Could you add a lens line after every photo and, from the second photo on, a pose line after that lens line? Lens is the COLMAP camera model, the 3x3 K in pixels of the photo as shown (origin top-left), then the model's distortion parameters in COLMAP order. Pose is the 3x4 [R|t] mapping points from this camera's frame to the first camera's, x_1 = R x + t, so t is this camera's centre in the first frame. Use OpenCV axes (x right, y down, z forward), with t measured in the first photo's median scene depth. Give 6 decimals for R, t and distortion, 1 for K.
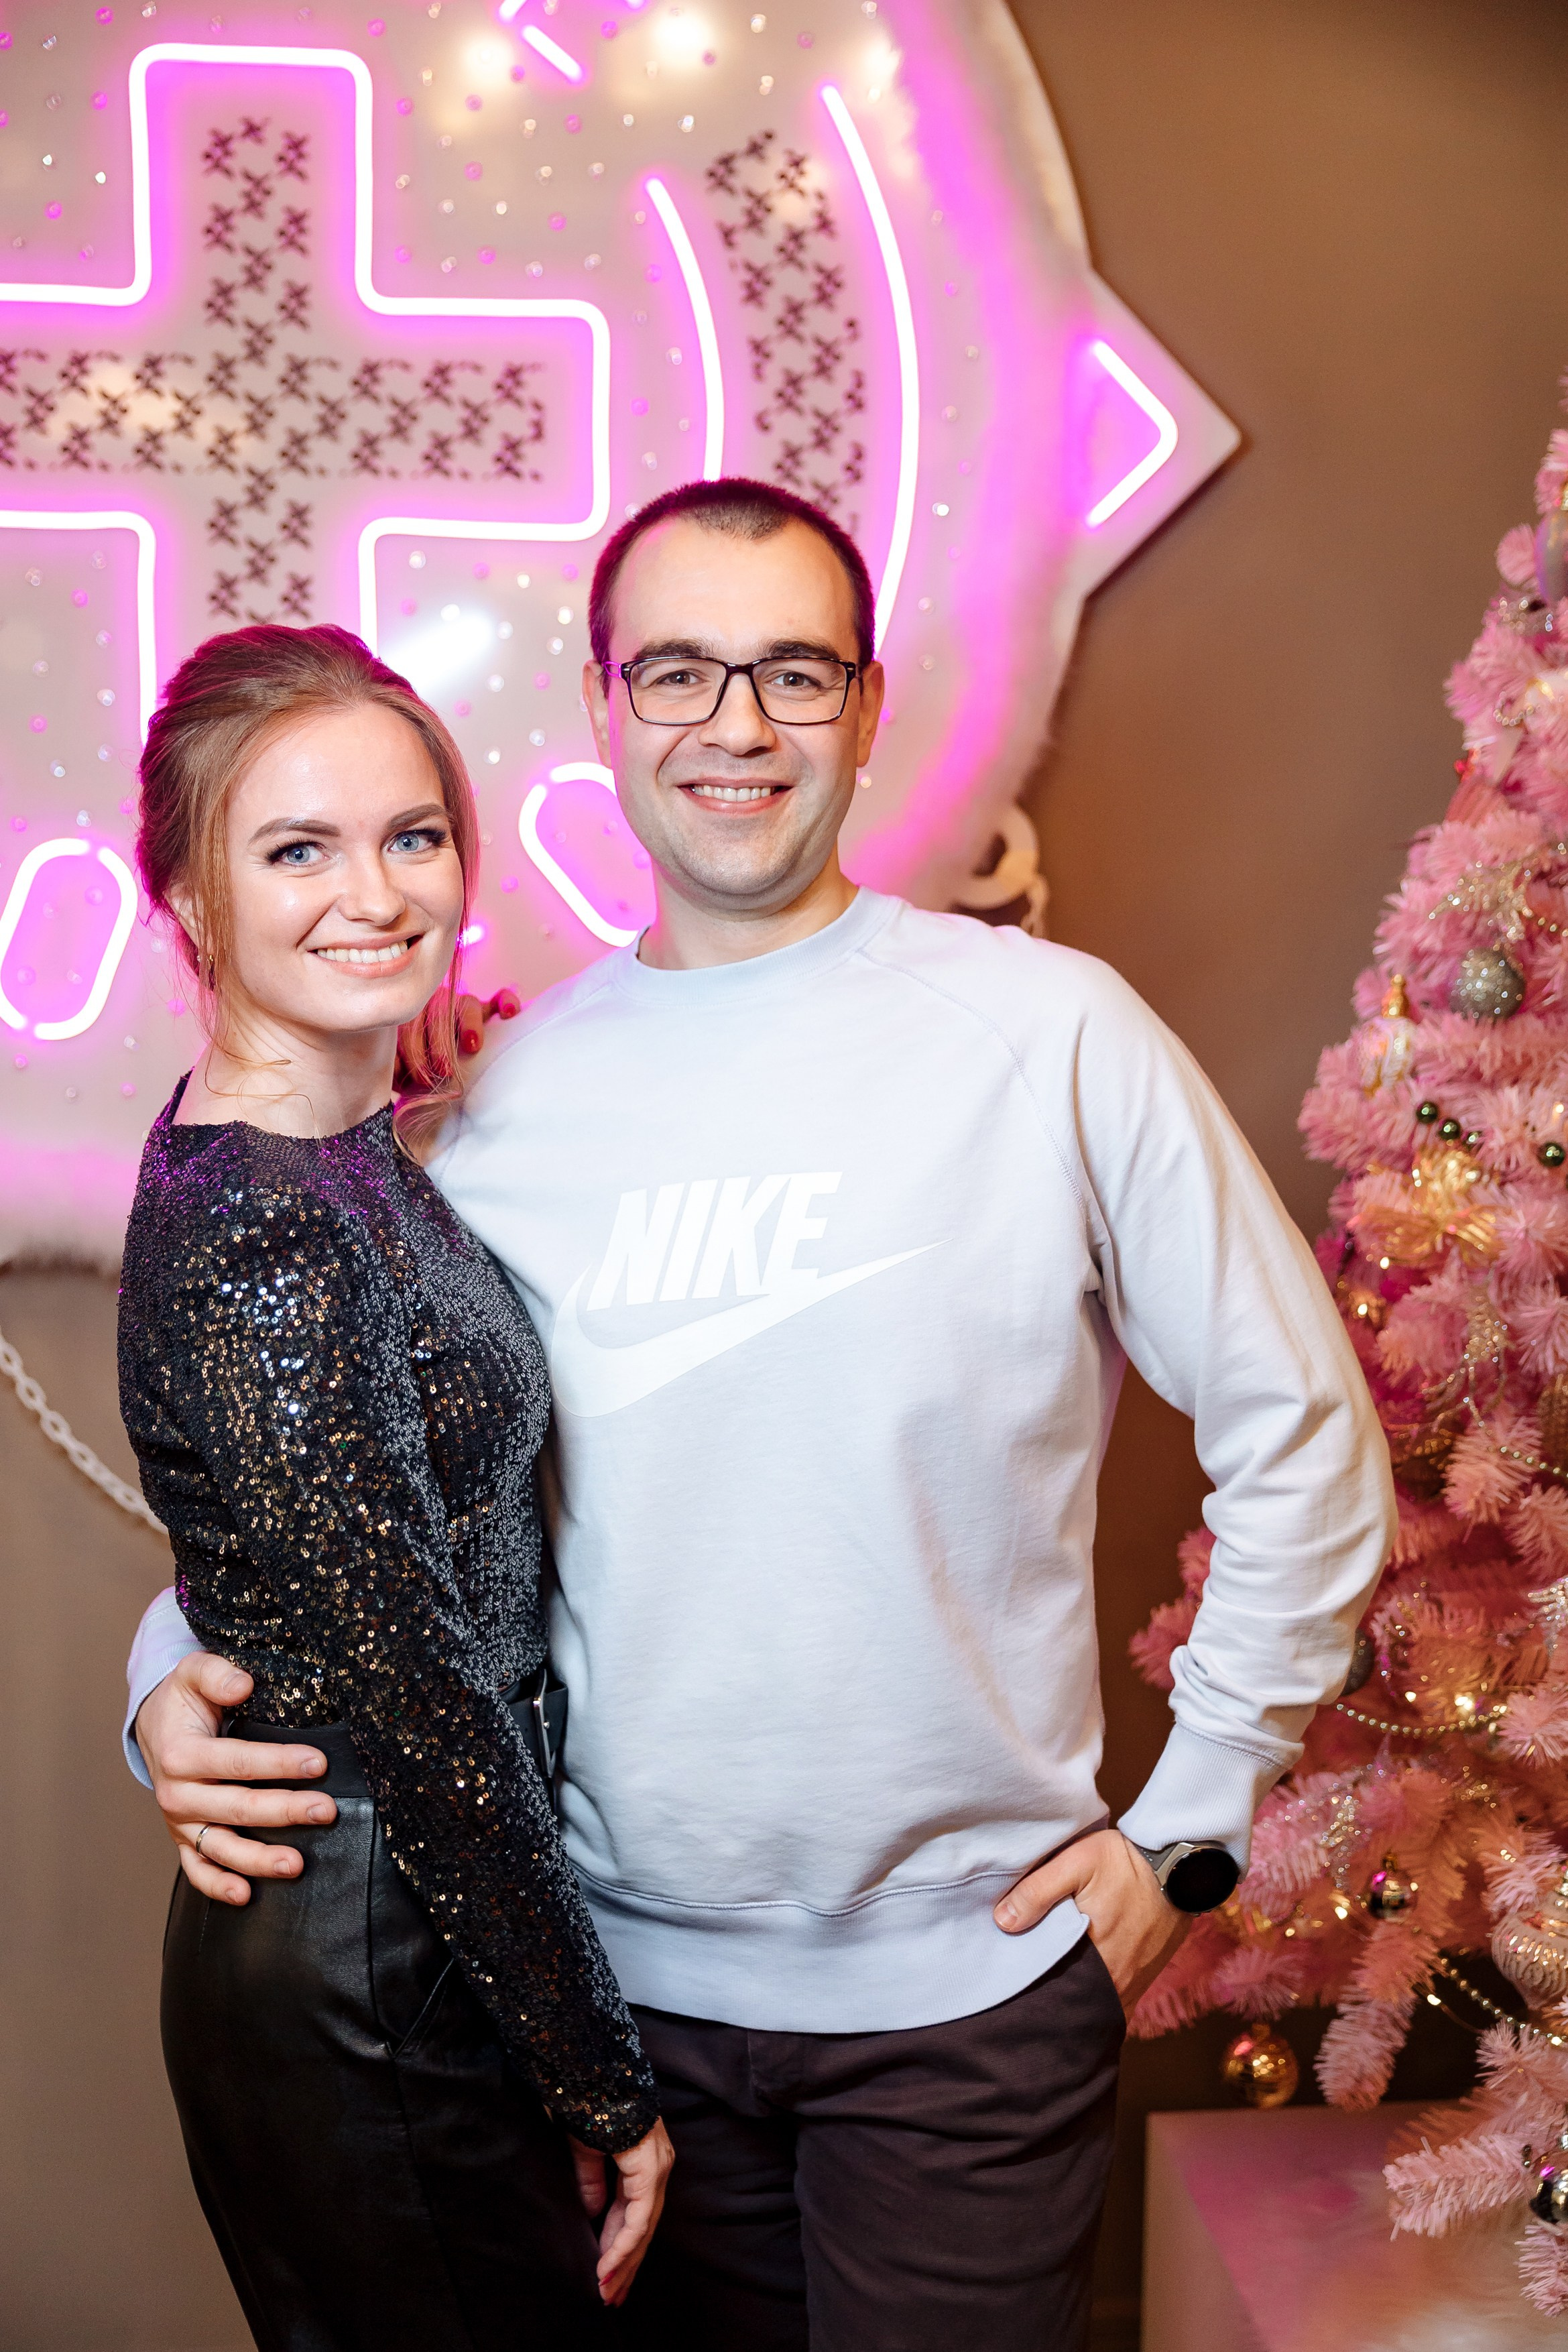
lens RADIAL K [[2857.3, 0, 784.0], [0, 2857.3, 1176.0], [0, 0, 1]] dist [-0.002543, 0.039700]
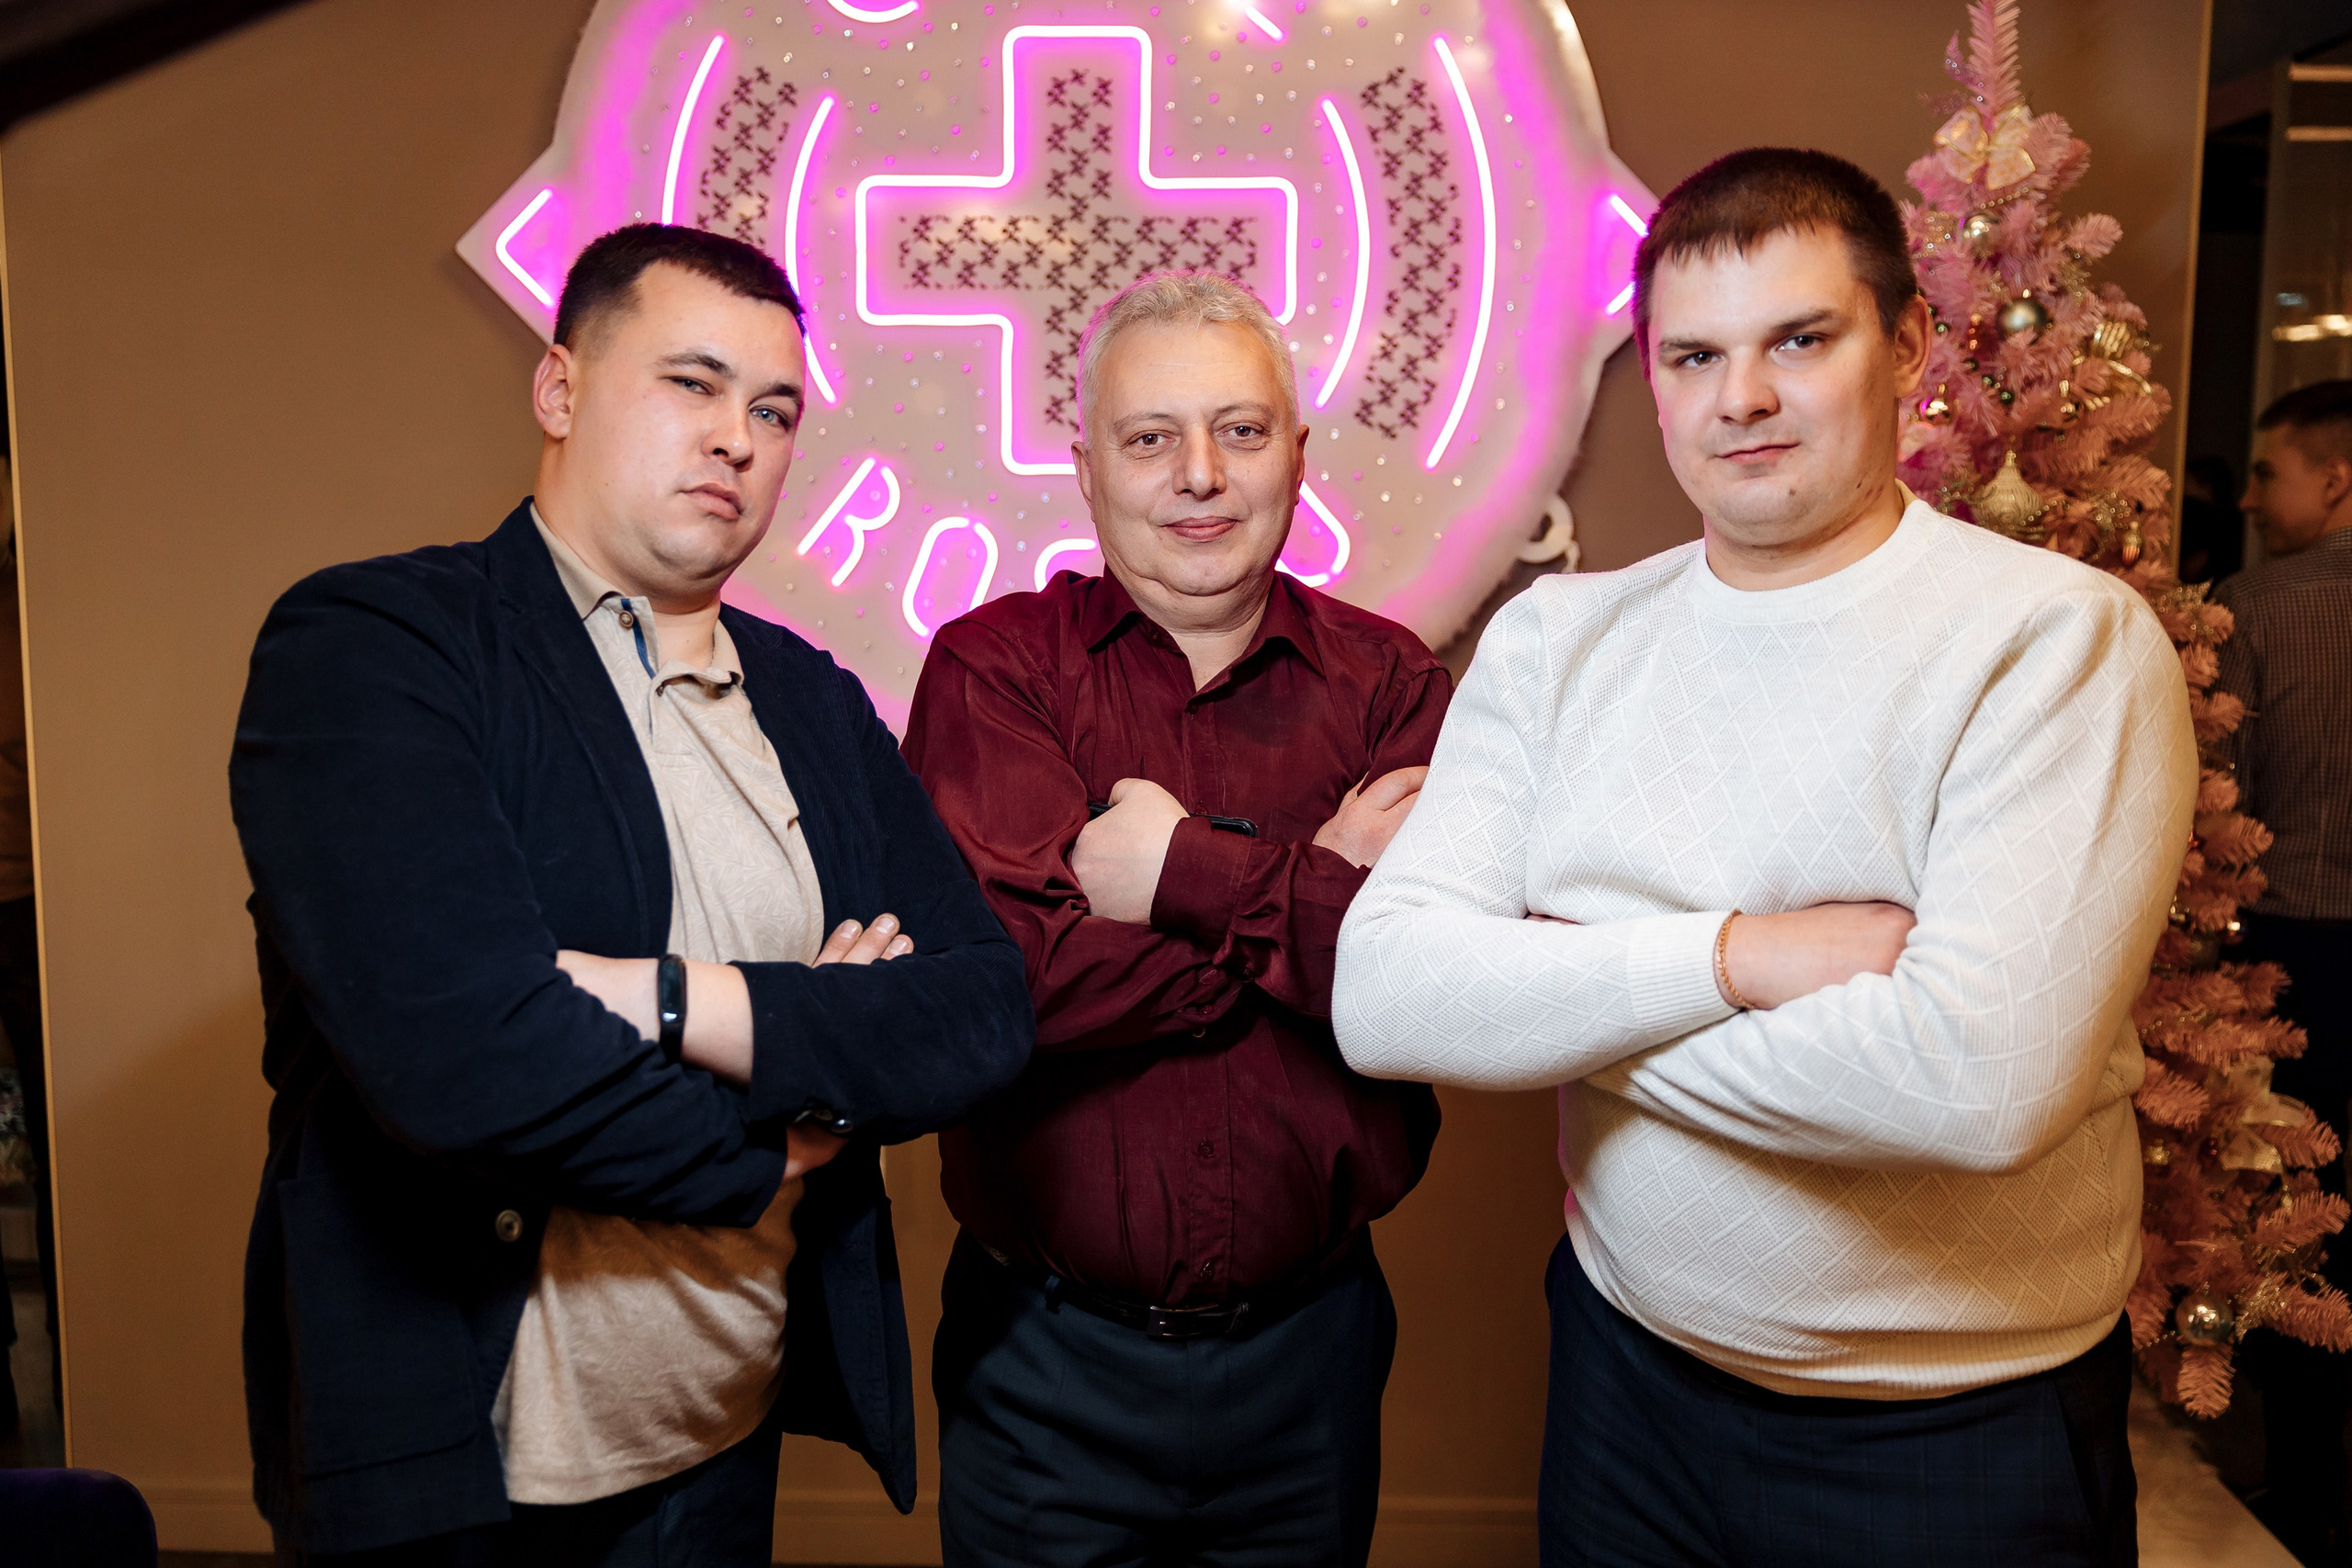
lens RADIAL K [[2328.6, 0, 1188.5], [0, 2328.6, 771.9], [0, 0, 1]] dist [0.007436, 0.019530]
pose [[0.991113, 0.013695, -0.132319, 0.054293], [-0.016164, 0.999714, -0.017602, 0.046635], [0.132040, 0.019585, 0.991051, -0.280720]]
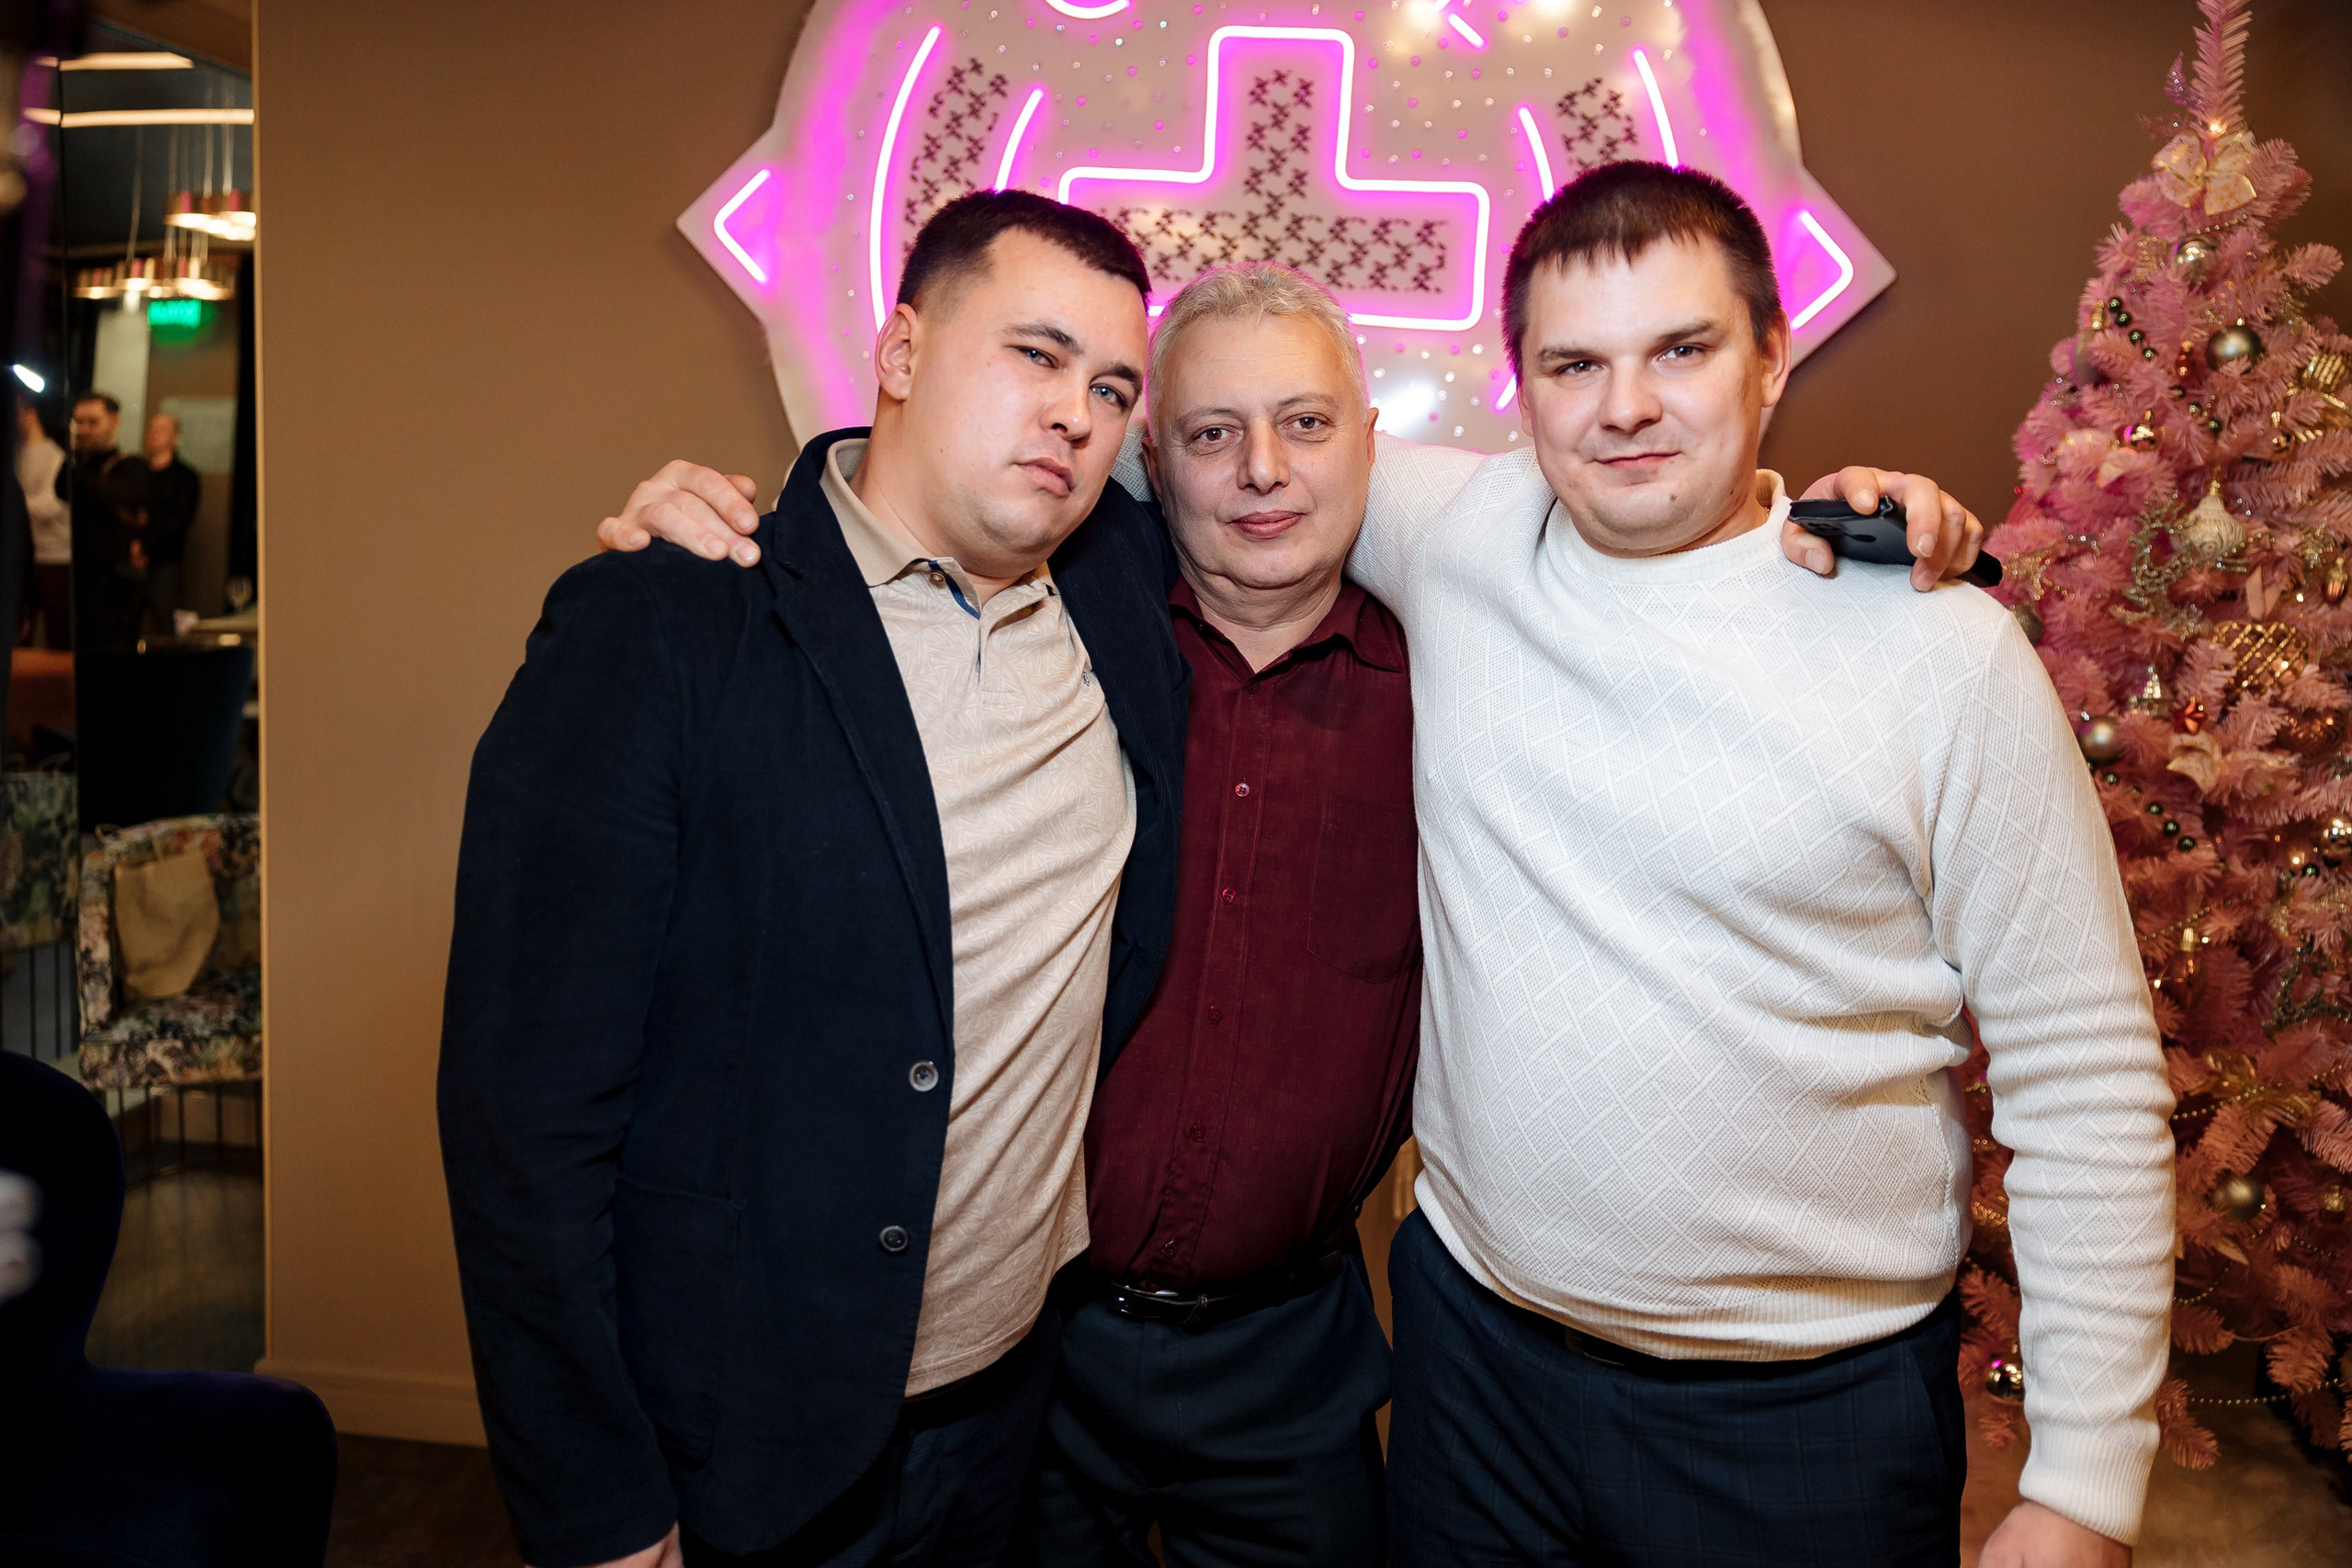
lens RADIAL K [[2123.1, 0, 1180.9], [0, 2123.1, 770.3], [0, 0, 1]] dist [-0.006591, 0.038101]
pose [[0.979970, 0.065668, -0.188007, 0.014449], [-0.067384, 0.997723, -0.002740, 0.039857], [0.187399, 0.015354, 0.982164, -0.205409]]
